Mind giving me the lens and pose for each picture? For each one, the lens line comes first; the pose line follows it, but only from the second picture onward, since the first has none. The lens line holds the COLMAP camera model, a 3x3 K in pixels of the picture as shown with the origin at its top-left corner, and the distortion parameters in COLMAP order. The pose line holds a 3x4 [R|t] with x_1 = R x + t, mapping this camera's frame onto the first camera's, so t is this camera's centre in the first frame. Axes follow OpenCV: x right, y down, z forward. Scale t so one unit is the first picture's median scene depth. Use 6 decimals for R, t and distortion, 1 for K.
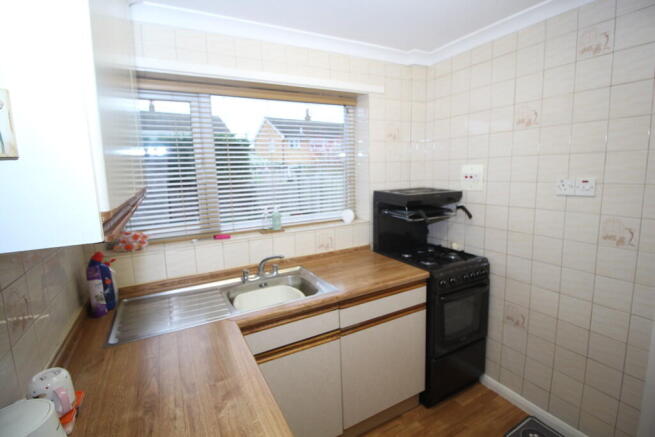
lens RADIAL K [[312.4, 0, 328.5], [0, 312.4, 215.5], [0, 0, 1]] dist [0.000842, 0.000035]
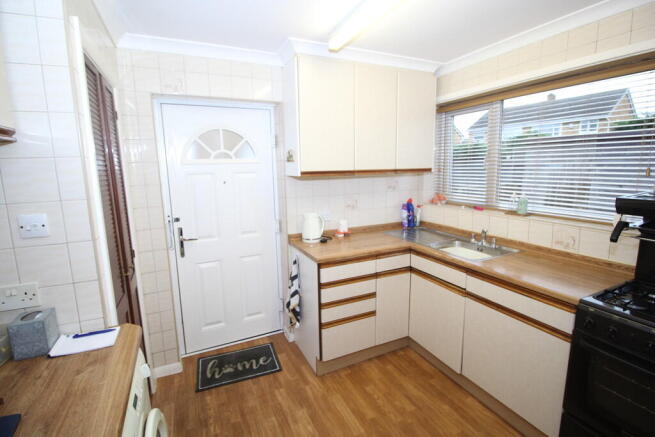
lens RADIAL K [[312.4, 0, 328.2], [0, 312.4, 218.6], [0, 0, 1]] dist [0.000842, 0.000035]
pose [[-0.047146, 0.194107, -0.979847, 1.033181], [-0.136851, 0.970433, 0.198827, -0.069529], [0.989469, 0.143467, -0.019189, 0.380488]]
